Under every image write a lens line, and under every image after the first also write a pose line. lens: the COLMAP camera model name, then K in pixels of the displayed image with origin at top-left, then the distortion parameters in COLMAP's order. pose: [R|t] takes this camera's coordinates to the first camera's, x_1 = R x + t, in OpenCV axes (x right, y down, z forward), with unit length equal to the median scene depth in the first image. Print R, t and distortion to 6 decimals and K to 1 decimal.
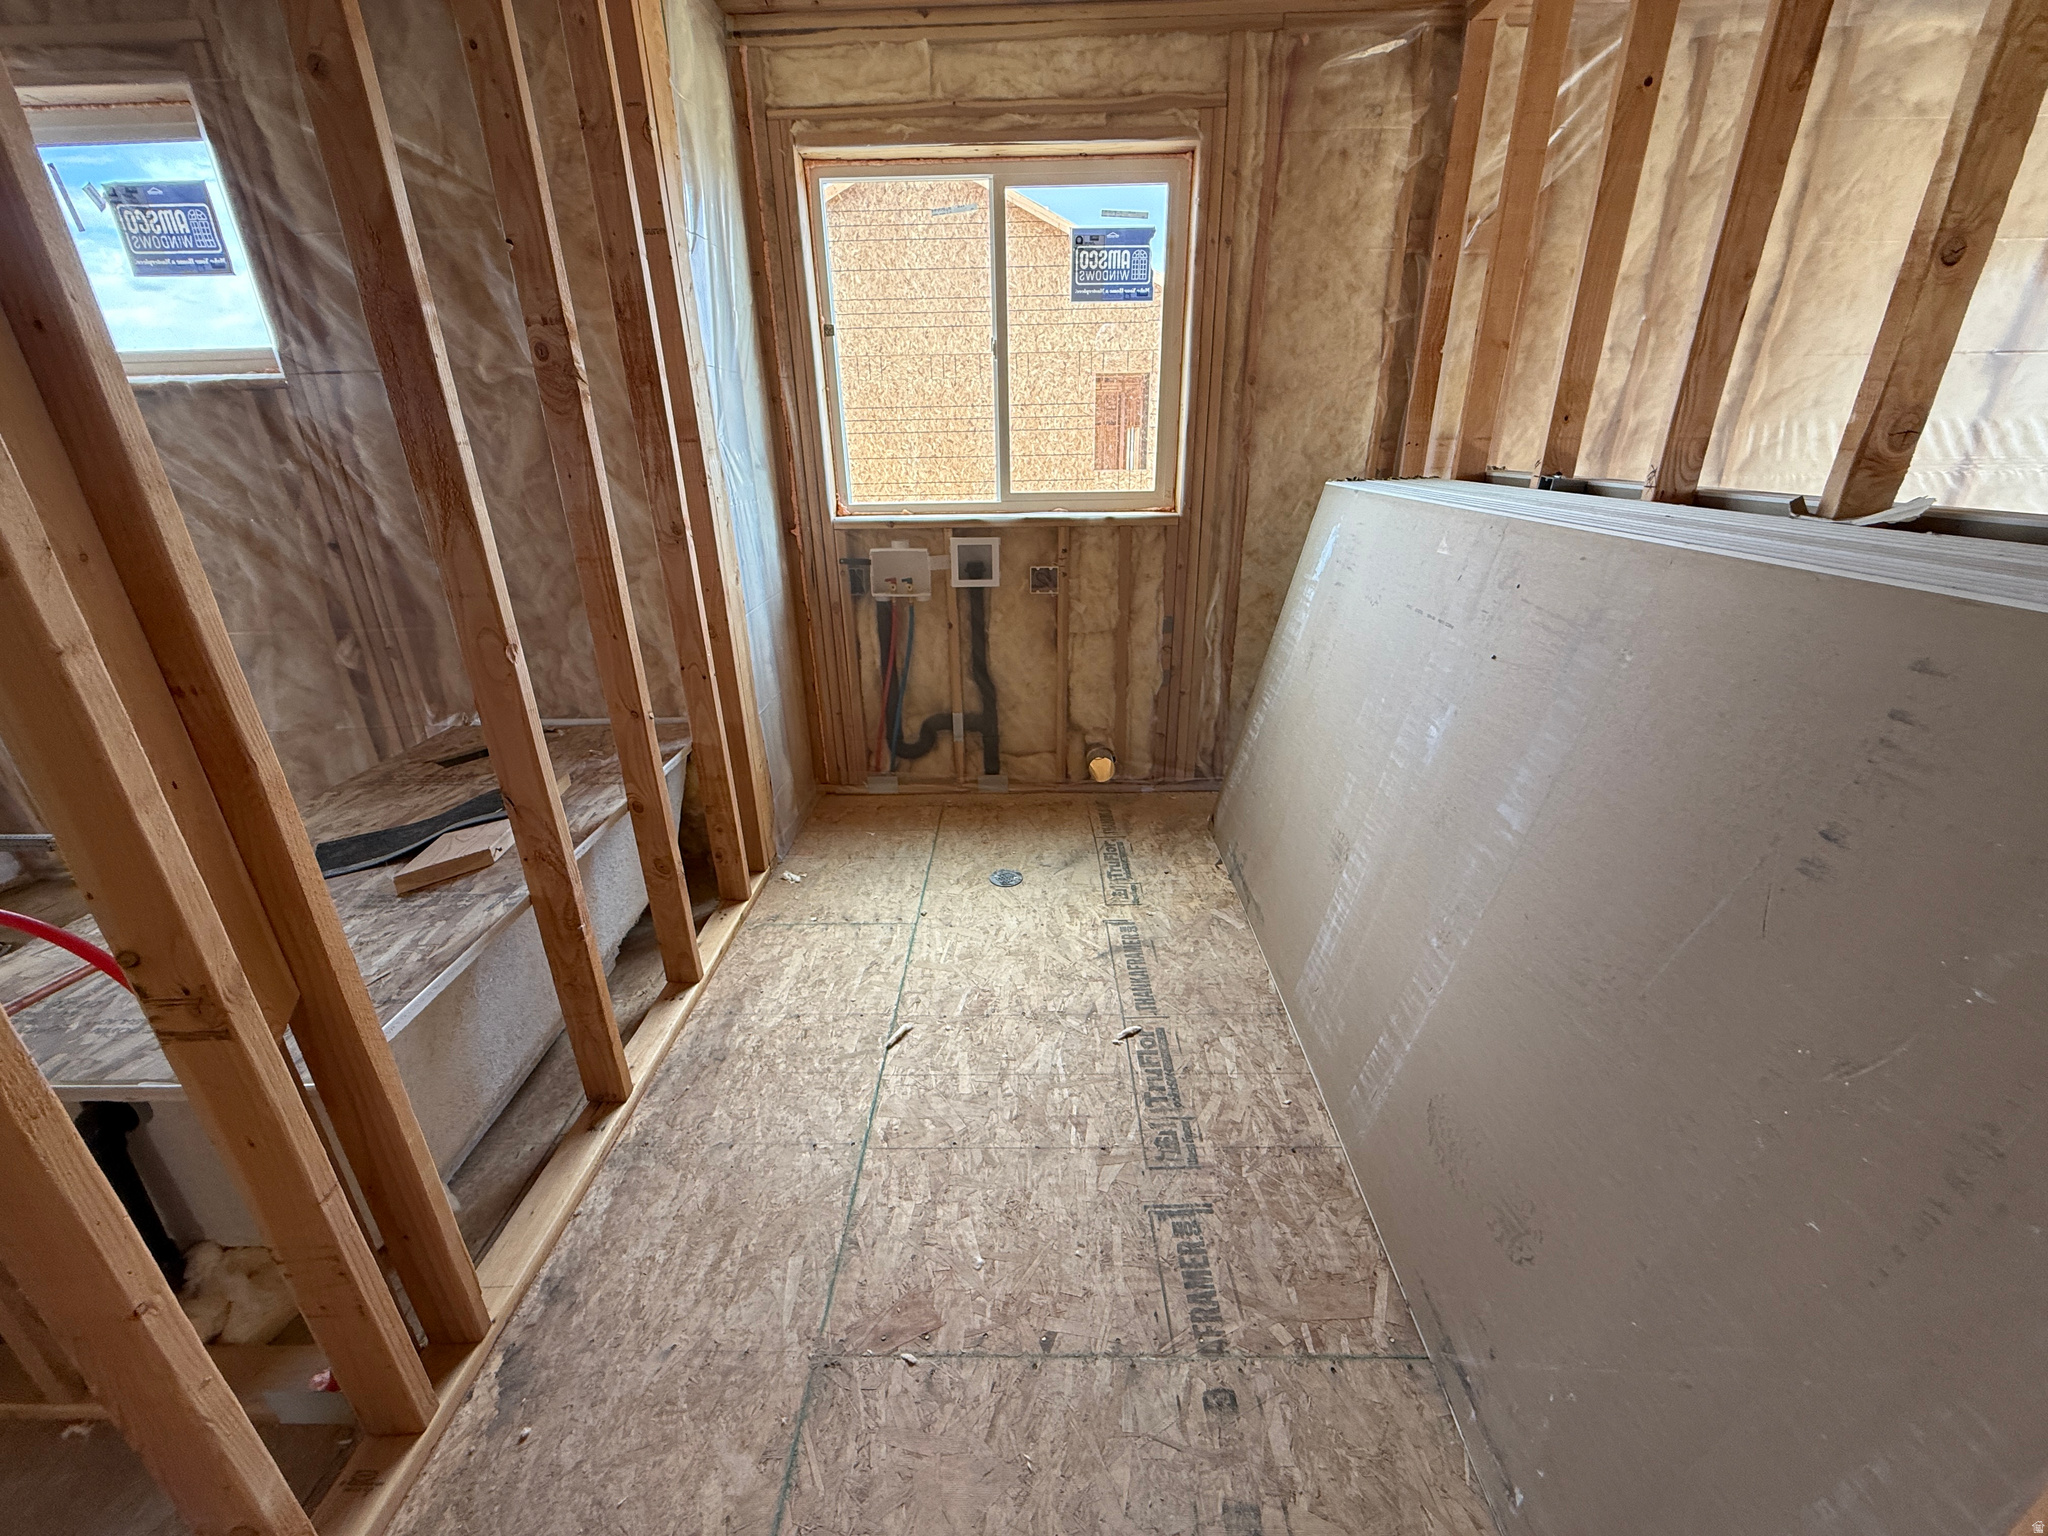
lens RADIAL K [[827.6, 0, 1021.6], [0, 827.6, 763.9], [0, 0, 1]] dist [-0.001293, -0.000123]
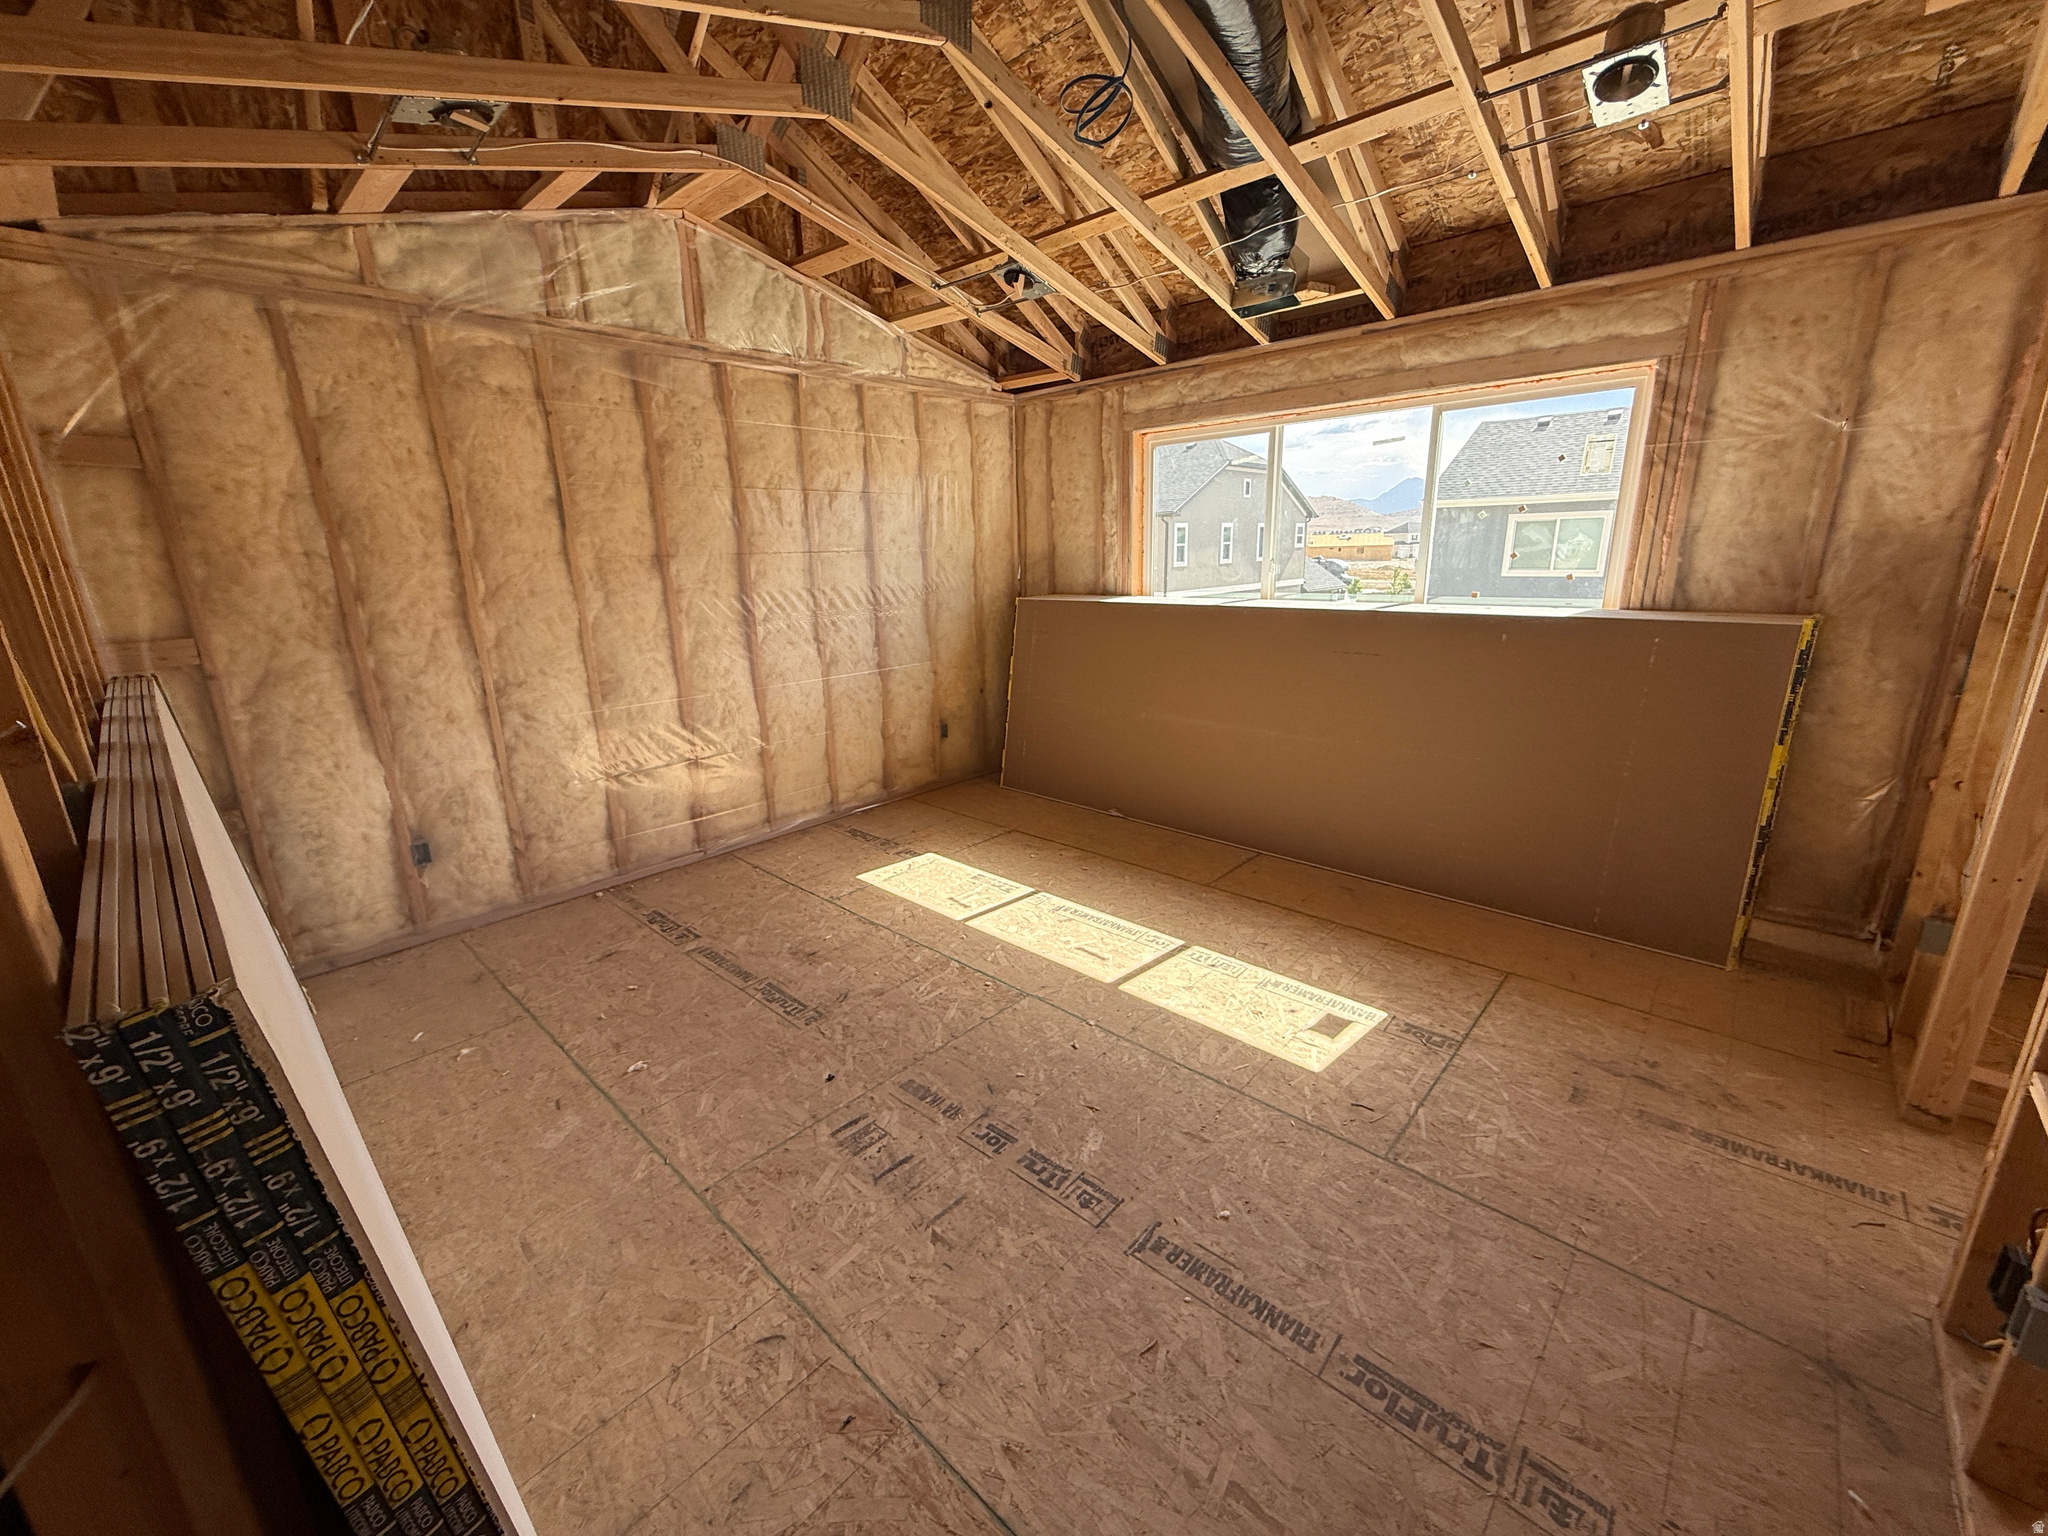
lens RADIAL K [[827.6, 0, 1023.5], [0, 827.6, 777.0], [0, 0, 1]] dist [-0.001293, -0.000123]
pose [[0.673940, -0.194330, 0.712770, 0.554148], [0.296003, 0.954988, -0.019508, 0.094011], [-0.676895, 0.224129, 0.701127, -0.386064]]
